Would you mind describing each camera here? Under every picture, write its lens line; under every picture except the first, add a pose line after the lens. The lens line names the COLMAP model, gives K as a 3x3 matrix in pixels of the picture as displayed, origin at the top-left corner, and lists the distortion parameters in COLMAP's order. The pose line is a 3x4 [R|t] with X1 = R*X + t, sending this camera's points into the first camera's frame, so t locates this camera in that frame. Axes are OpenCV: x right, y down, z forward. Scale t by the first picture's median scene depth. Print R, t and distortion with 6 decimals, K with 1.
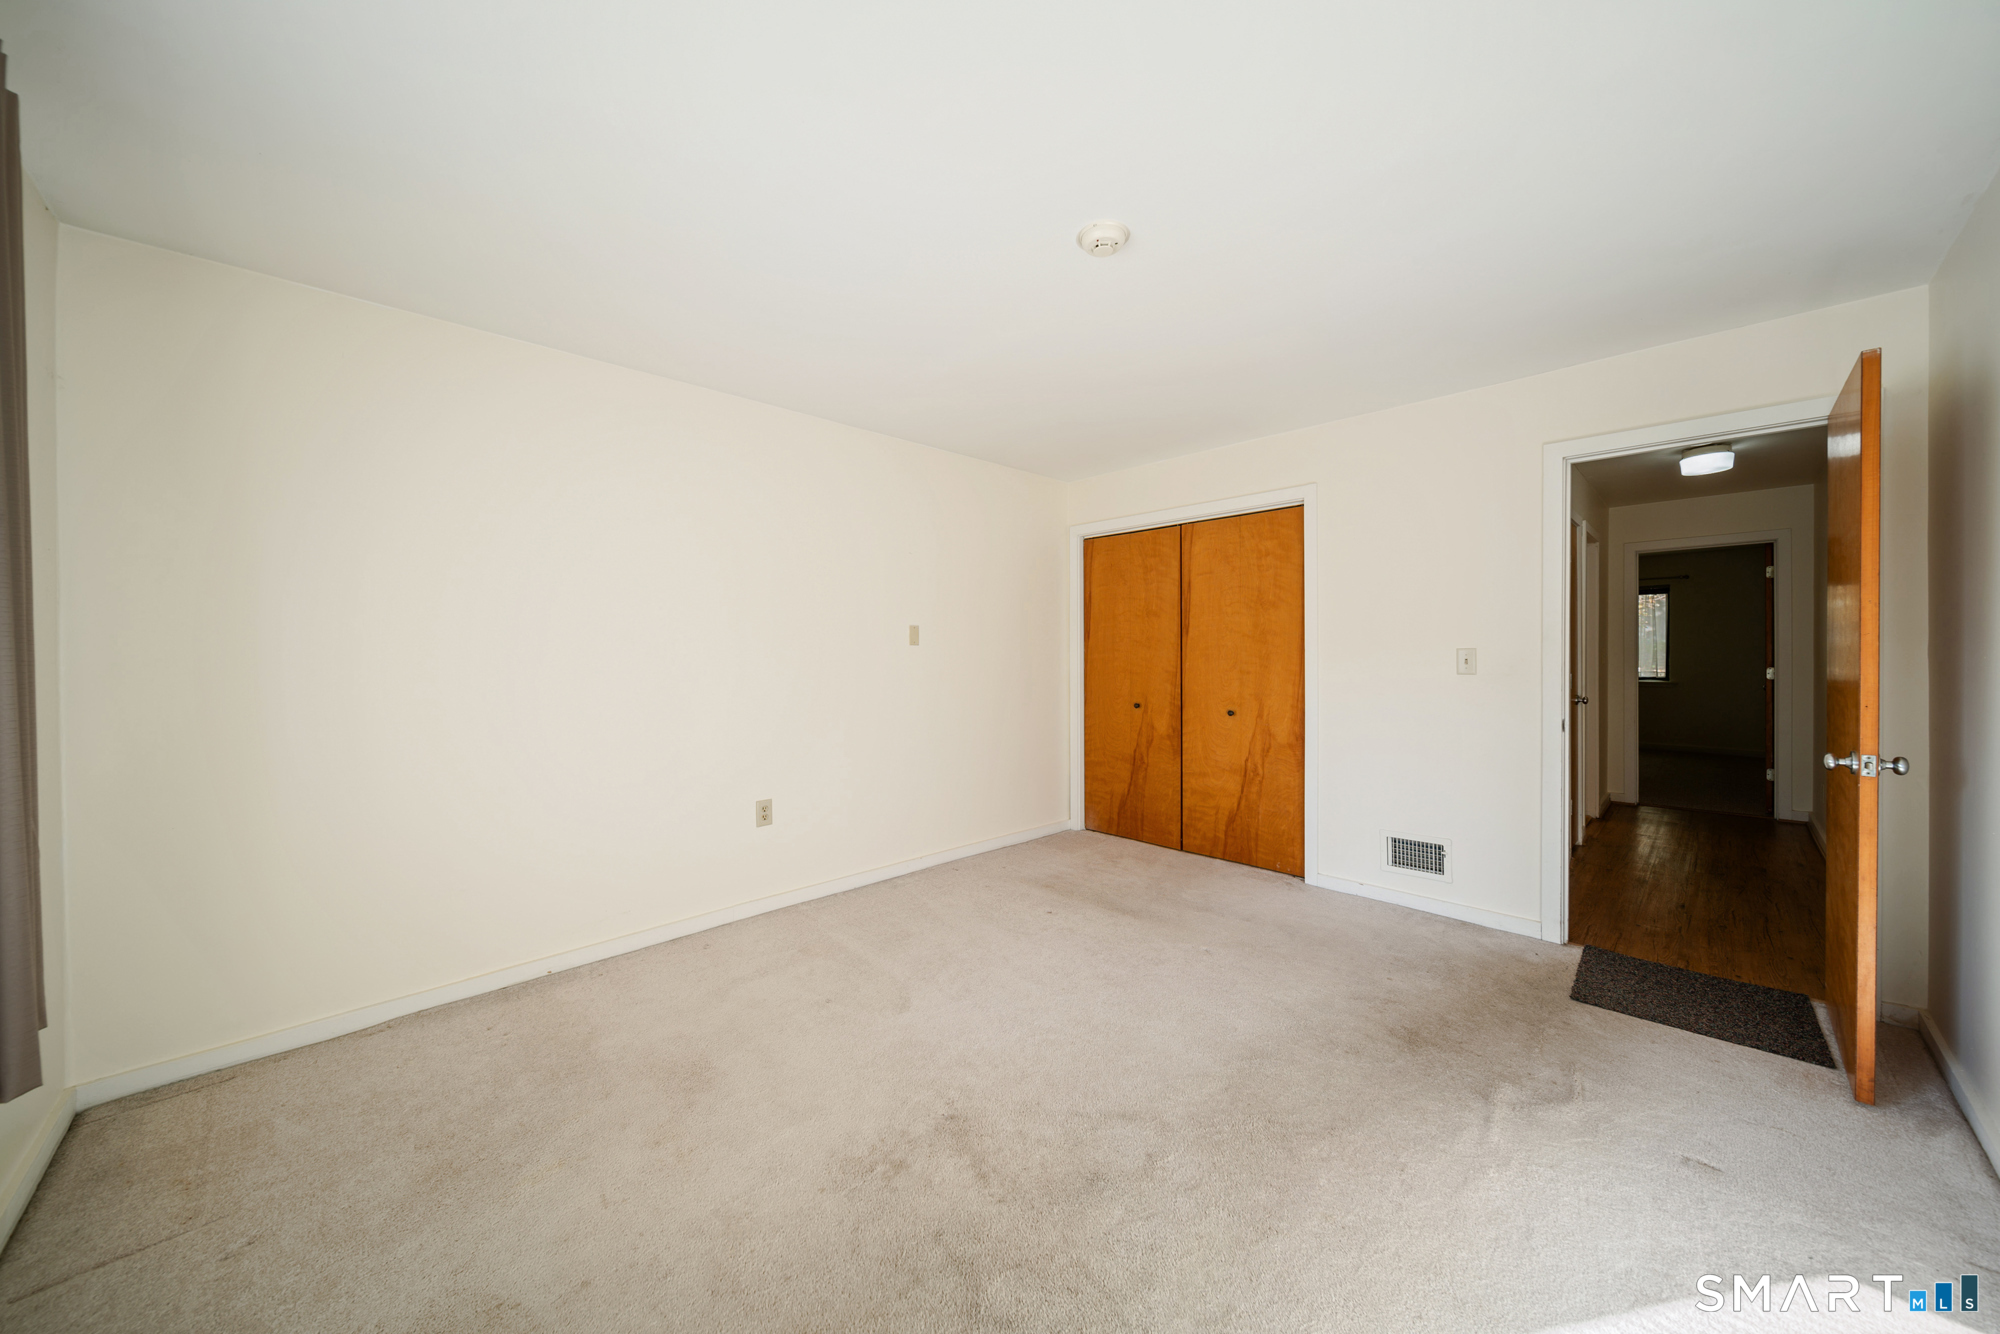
lens RADIAL K [[727.7, 0, 1001.7], [0, 727.7, 656.8], [0, 0, 1]] dist [0.000111, -0.000047]
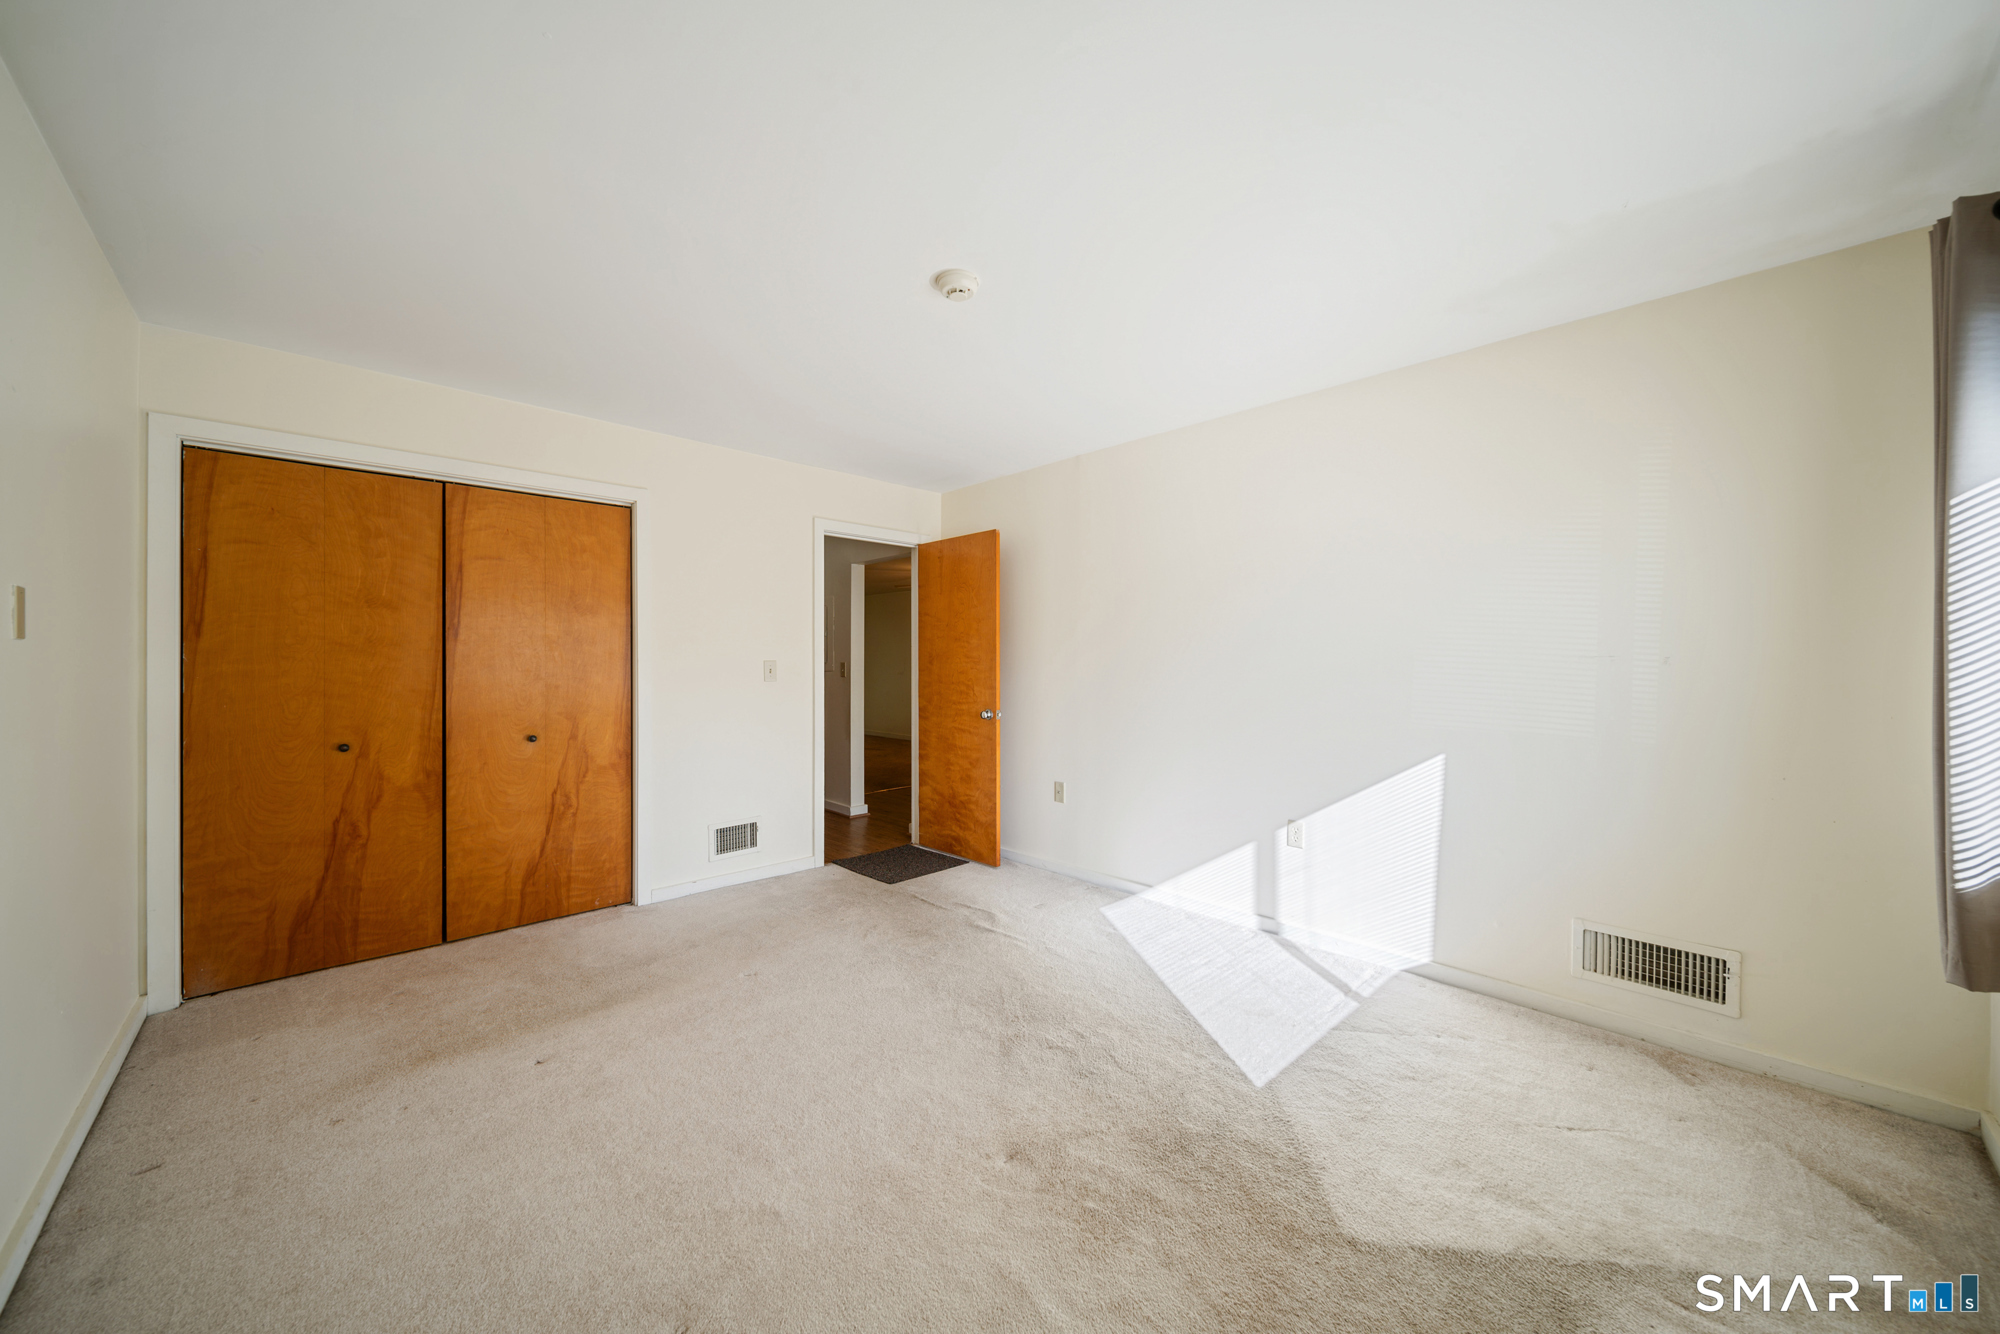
lens RADIAL K [[709.2, 0, 990.8], [0, 709.2, 662.2], [0, 0, 1]] dist [-0.000205, -0.000295]
pose [[-0.007233, 0.017023, 0.999829, -0.460214], [0.017102, 0.999711, -0.016897, 0.015158], [-0.999828, 0.016977, -0.007522, 0.486728]]
